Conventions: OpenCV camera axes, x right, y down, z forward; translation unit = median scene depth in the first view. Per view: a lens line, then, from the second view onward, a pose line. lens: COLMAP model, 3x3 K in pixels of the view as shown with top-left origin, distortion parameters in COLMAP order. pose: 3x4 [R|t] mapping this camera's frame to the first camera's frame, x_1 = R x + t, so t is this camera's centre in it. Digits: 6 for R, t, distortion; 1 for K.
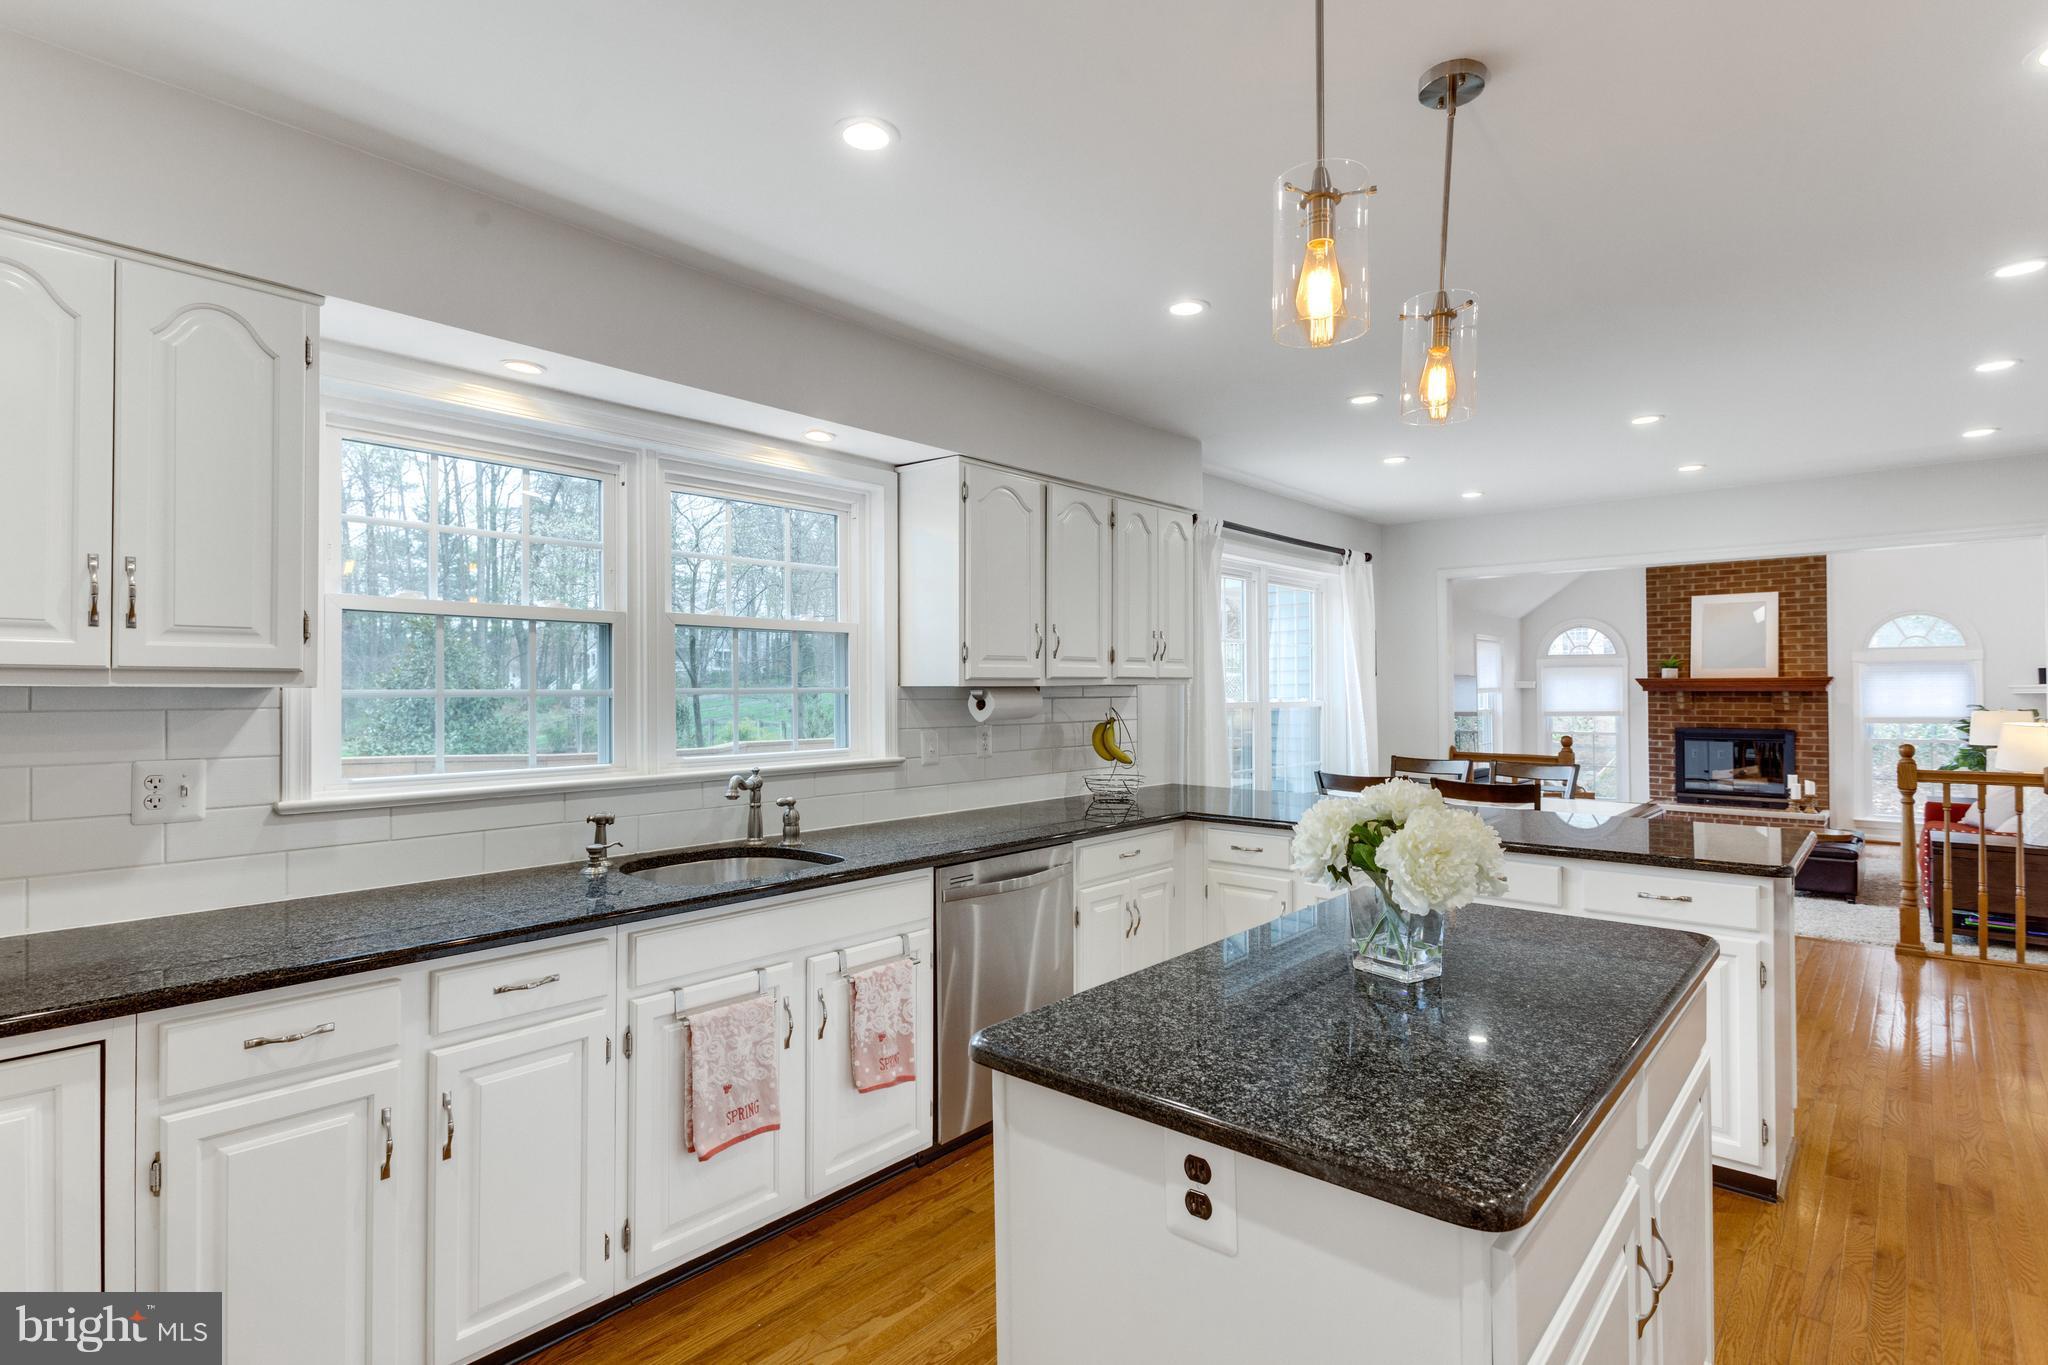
lens RADIAL K [[1008.6, 0, 1027.4], [0, 1008.6, 682.3], [0, 0, 1]] dist [0.001735, -0.002787]
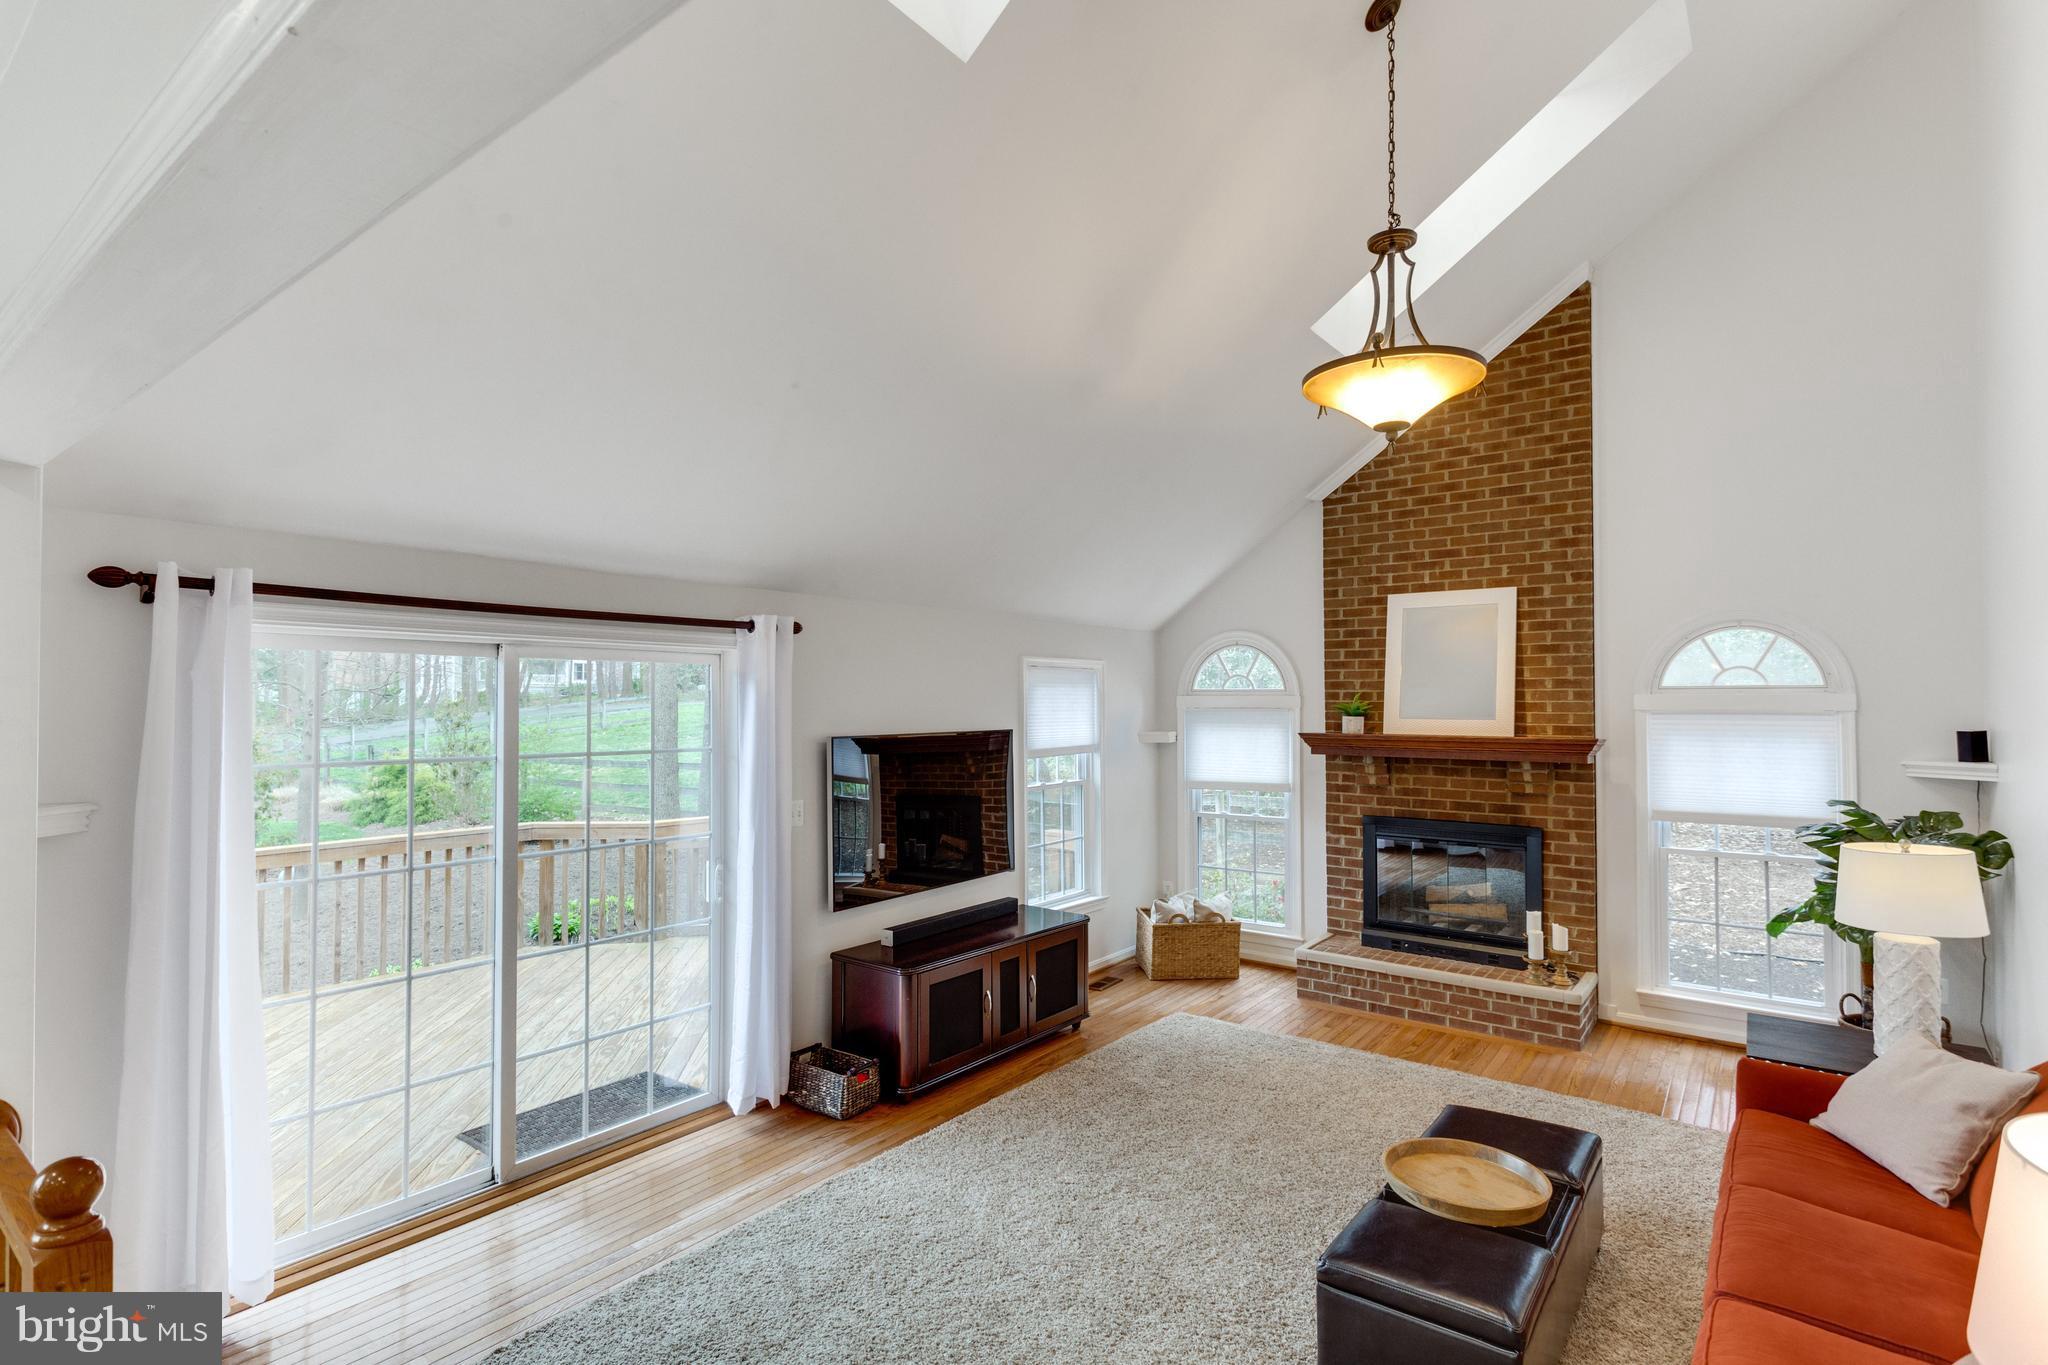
lens RADIAL K [[1001.5, 0, 1020.2], [0, 1001.5, 693.2], [0, 0, 1]] dist [0.004018, -0.000547]
pose [[0.996365, 0.004851, 0.085048, 0.420667], [-0.004622, 0.999985, -0.002899, -0.026636], [-0.085061, 0.002496, 0.996373, 0.462517]]
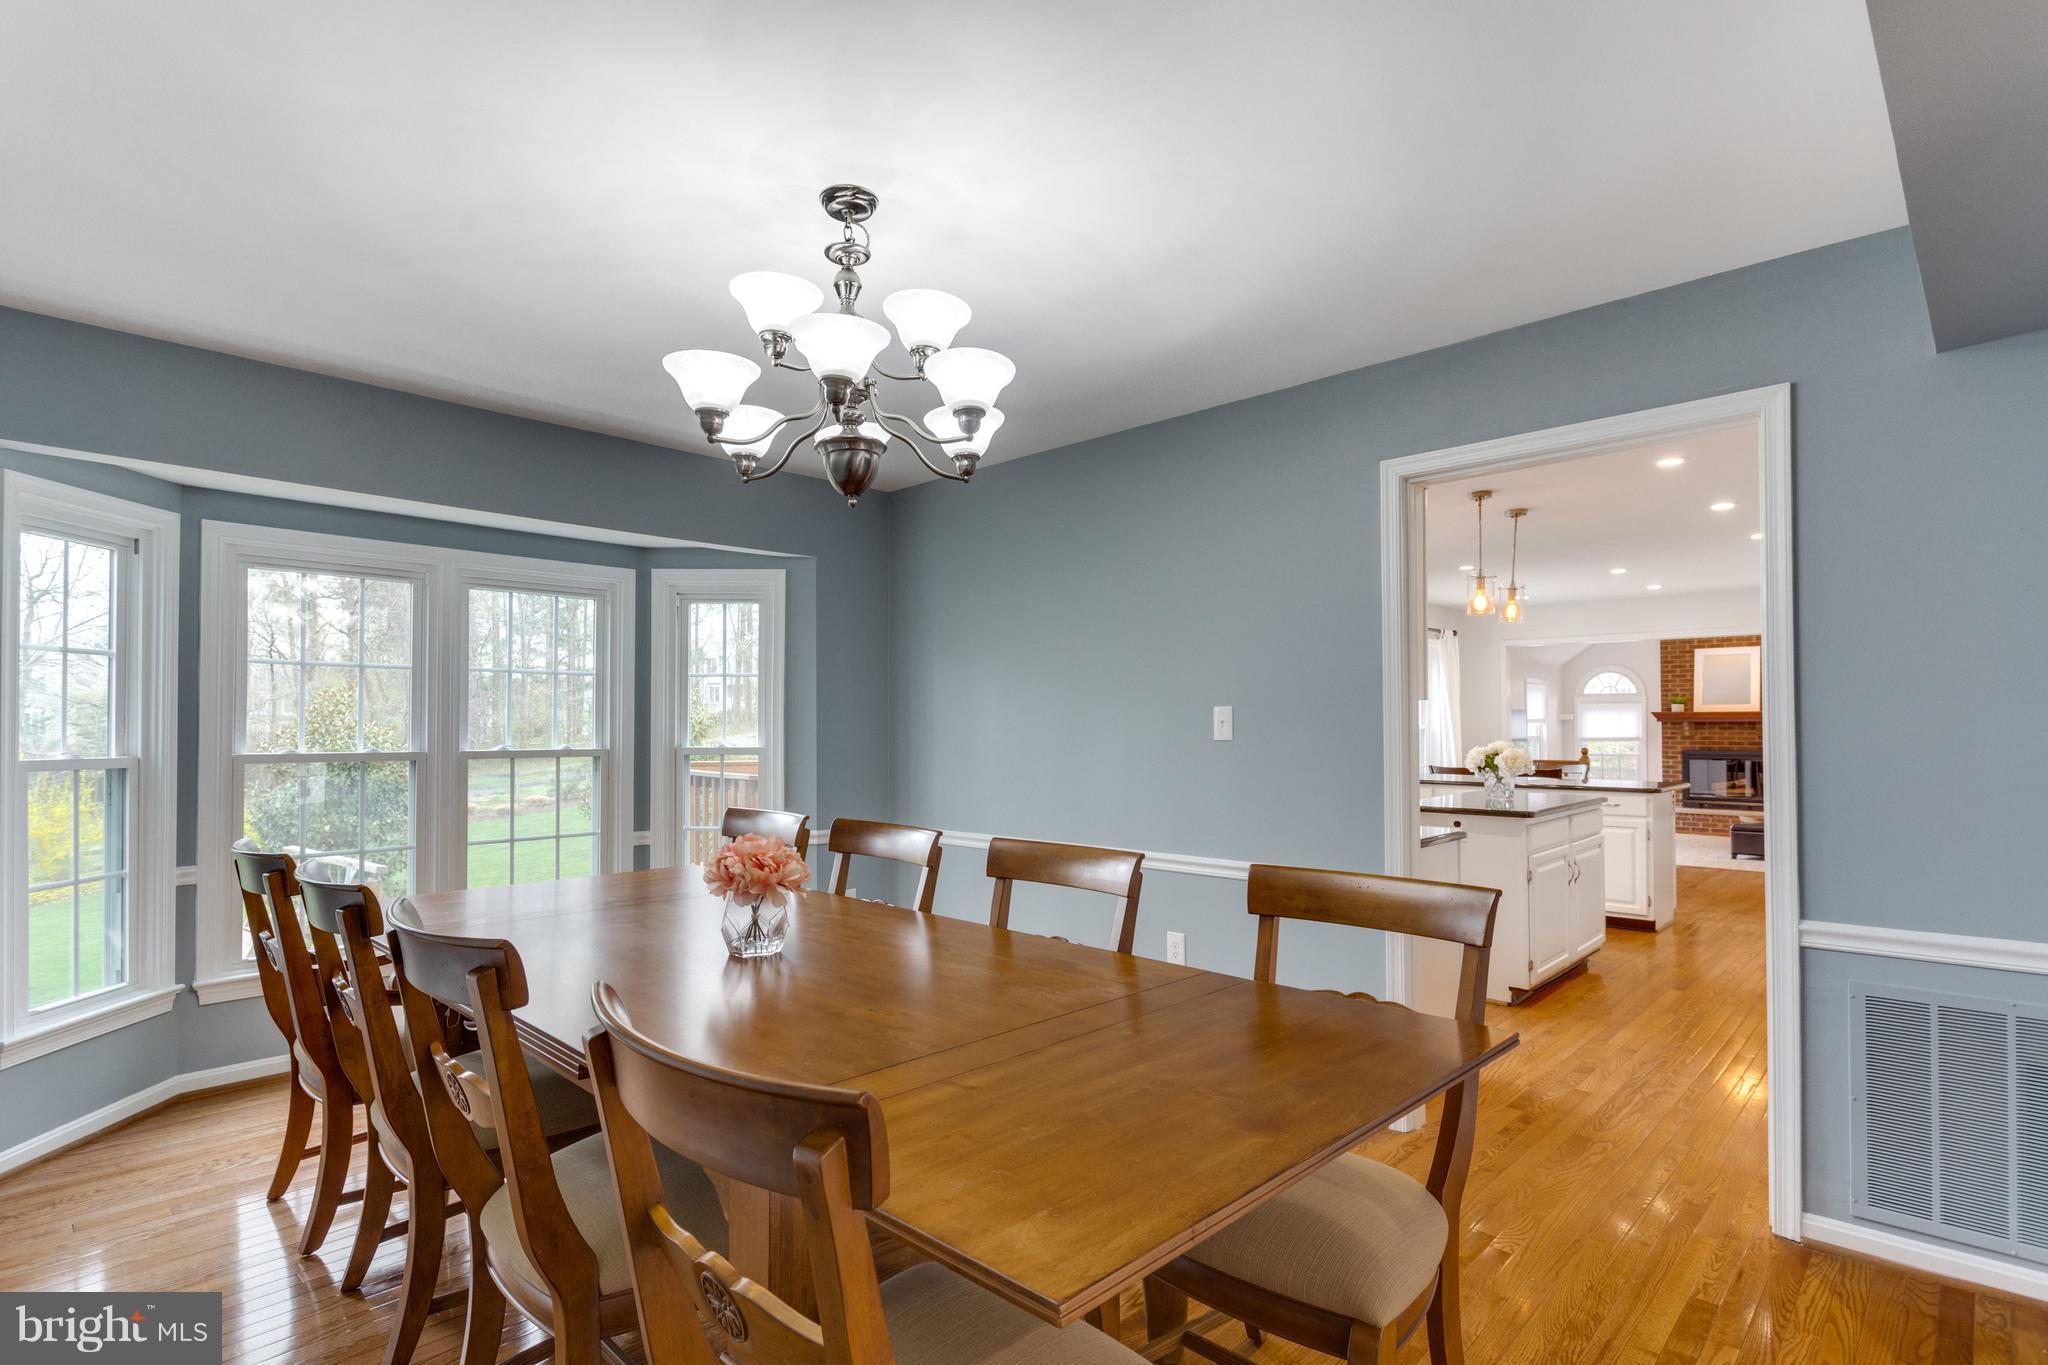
lens RADIAL K [[1001.5, 0, 1040.6], [0, 1001.5, 711.0], [0, 0, 1]] dist [0.004018, -0.000547]
pose [[0.999423, 0.000333, -0.033953, -0.152781], [-0.000539, 0.999981, -0.006074, 0.003484], [0.033951, 0.006089, 0.999405, -0.347533]]
